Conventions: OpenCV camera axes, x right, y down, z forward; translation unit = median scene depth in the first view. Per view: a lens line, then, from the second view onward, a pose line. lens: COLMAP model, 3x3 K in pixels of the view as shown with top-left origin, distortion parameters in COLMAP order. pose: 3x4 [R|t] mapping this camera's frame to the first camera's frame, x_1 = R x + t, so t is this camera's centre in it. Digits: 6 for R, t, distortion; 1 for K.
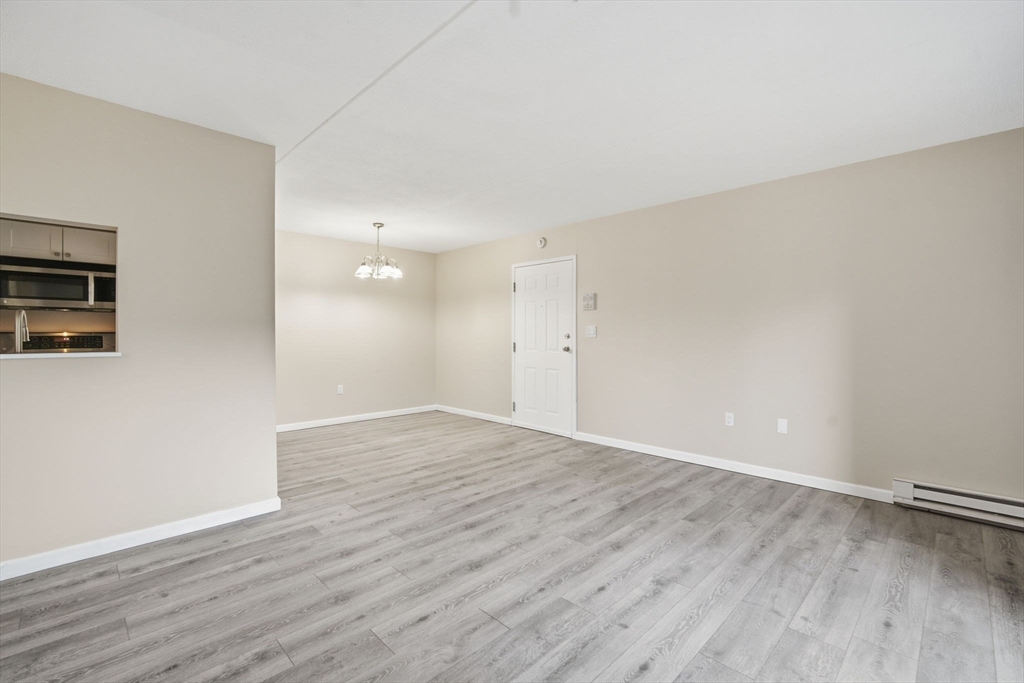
lens RADIAL K [[447.9, 0, 504.6], [0, 447.9, 338.0], [0, 0, 1]] dist [-0.004955, -0.000032]
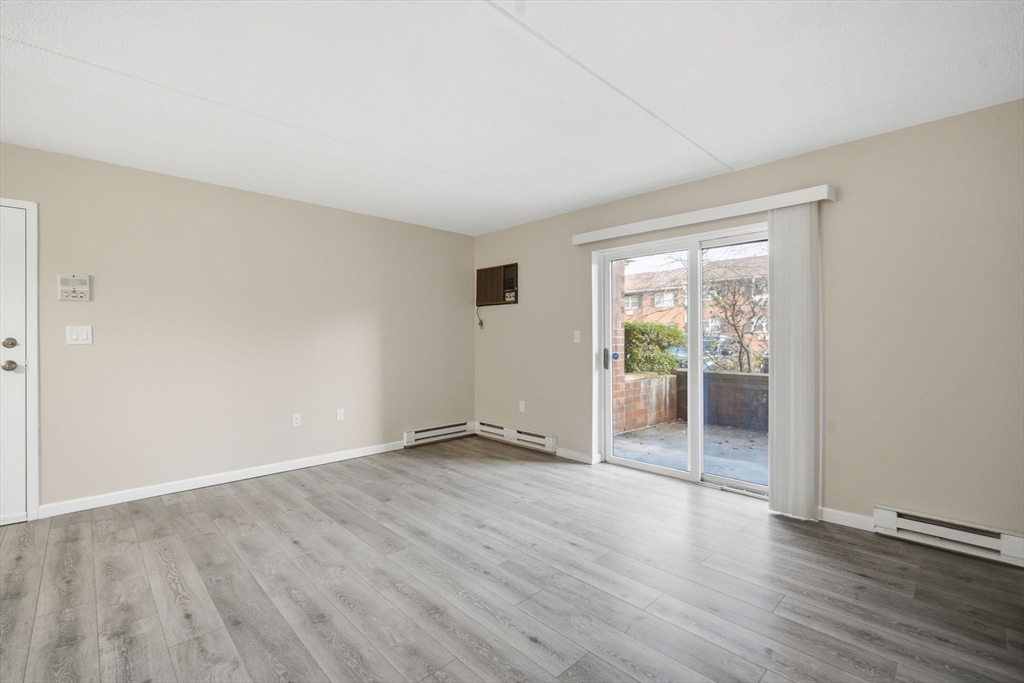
lens RADIAL K [[447.9, 0, 504.6], [0, 447.9, 338.0], [0, 0, 1]] dist [-0.004955, -0.000032]
pose [[0.018122, -0.000671, 0.999836, -0.700298], [0.008964, 0.999960, 0.000509, -0.008371], [-0.999796, 0.008954, 0.018128, 0.643902]]
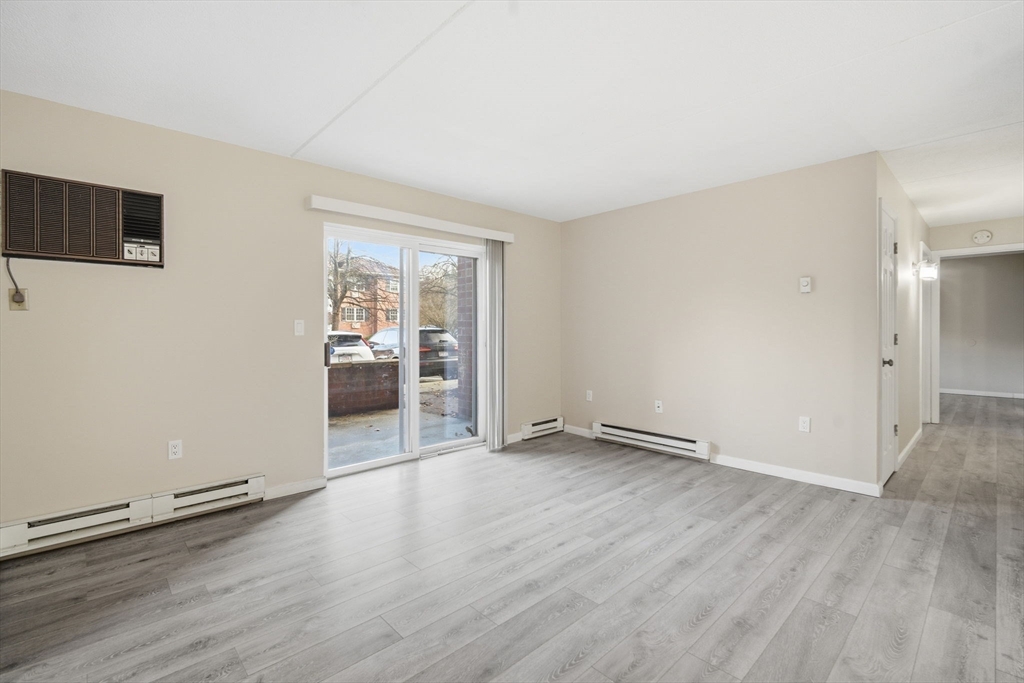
lens RADIAL K [[458.2, 0, 499.9], [0, 458.2, 329.2], [0, 0, 1]] dist [-0.006628, -0.000322]
pose [[-0.999335, 0.002315, 0.036394, 0.231722], [0.002533, 0.999979, 0.005938, -0.012436], [-0.036380, 0.006026, -0.999320, 1.542158]]
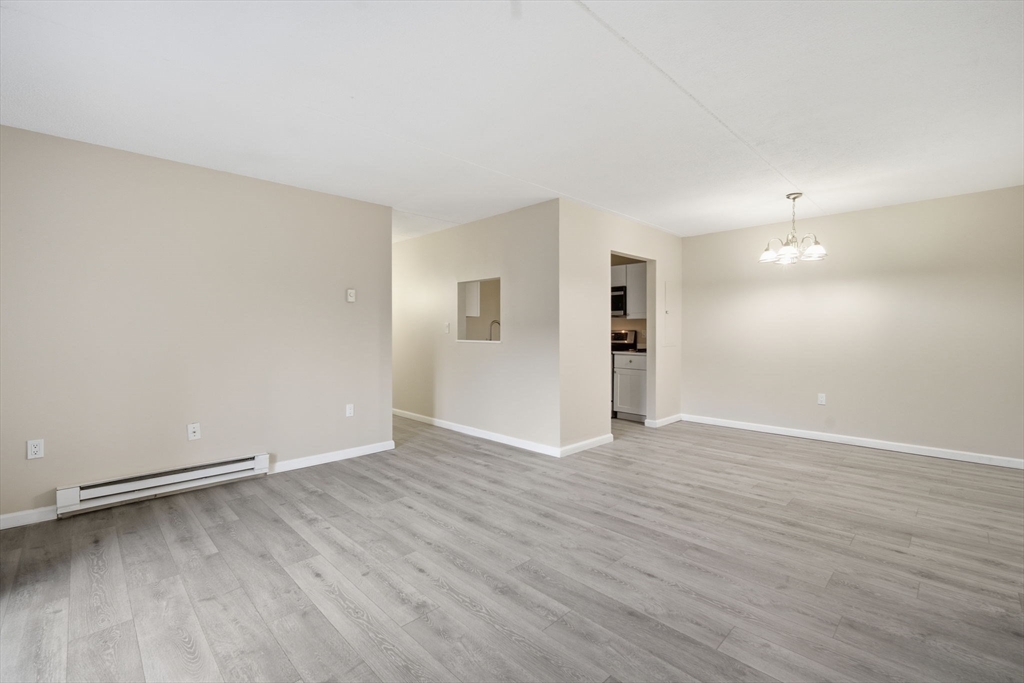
lens RADIAL K [[448.2, 0, 512.0], [0, 448.2, 341.5], [0, 0, 1]] dist [-0.004452, -0.000081]
pose [[0.005423, 0.020563, -0.999774, 0.888166], [-0.006850, 0.999766, 0.020525, -0.006566], [0.999962, 0.006737, 0.005563, 0.840011]]
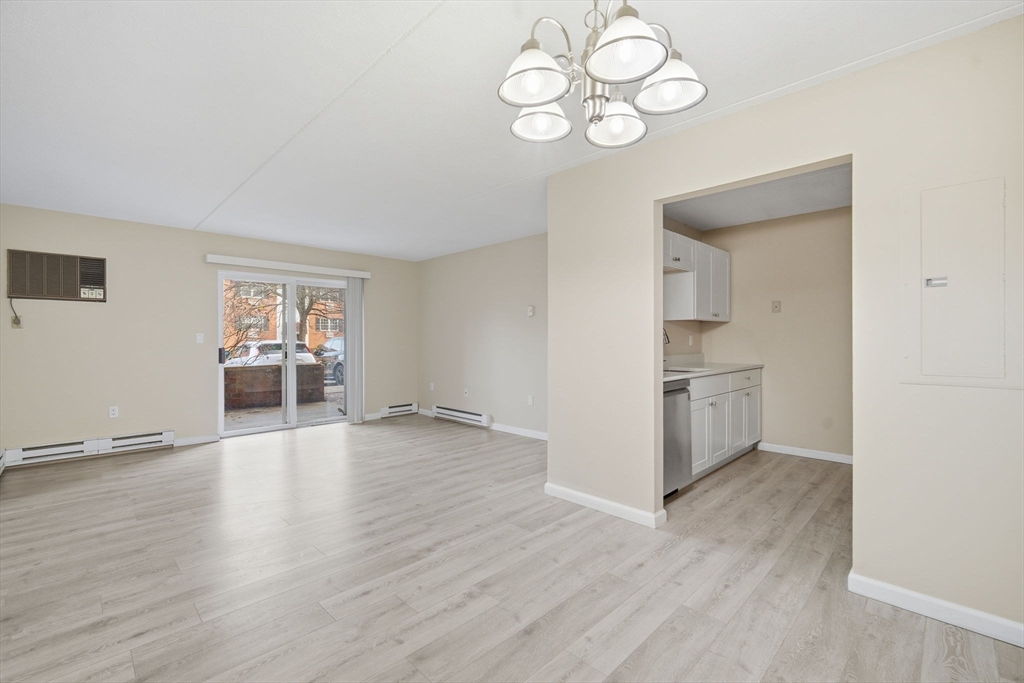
lens RADIAL K [[447.6, 0, 499.9], [0, 447.6, 339.0], [0, 0, 1]] dist [-0.004119, 0.000009]
pose [[-0.999969, 0.001162, 0.007802, -0.397935], [0.001214, 0.999977, 0.006657, -0.017768], [-0.007794, 0.006666, -0.999947, 2.140758]]
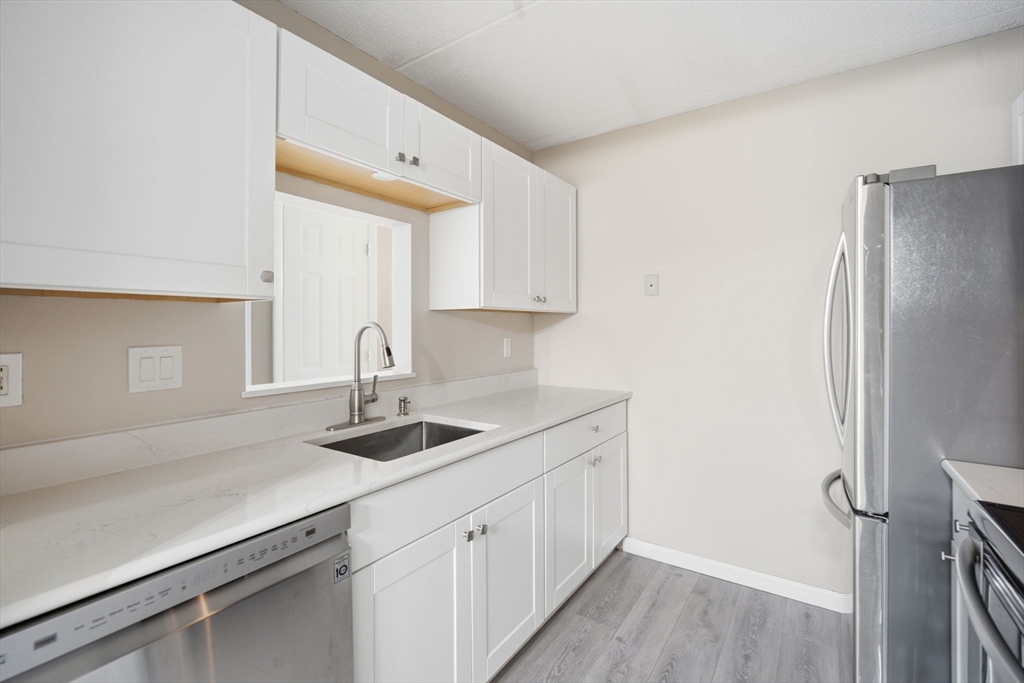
lens RADIAL K [[458.2, 0, 499.9], [0, 458.2, 329.2], [0, 0, 1]] dist [-0.006628, -0.000322]
pose [[-0.983937, 0.002422, -0.178500, -0.913357], [0.000833, 0.999959, 0.008979, -0.044453], [0.178514, 0.008686, -0.983899, 1.371094]]
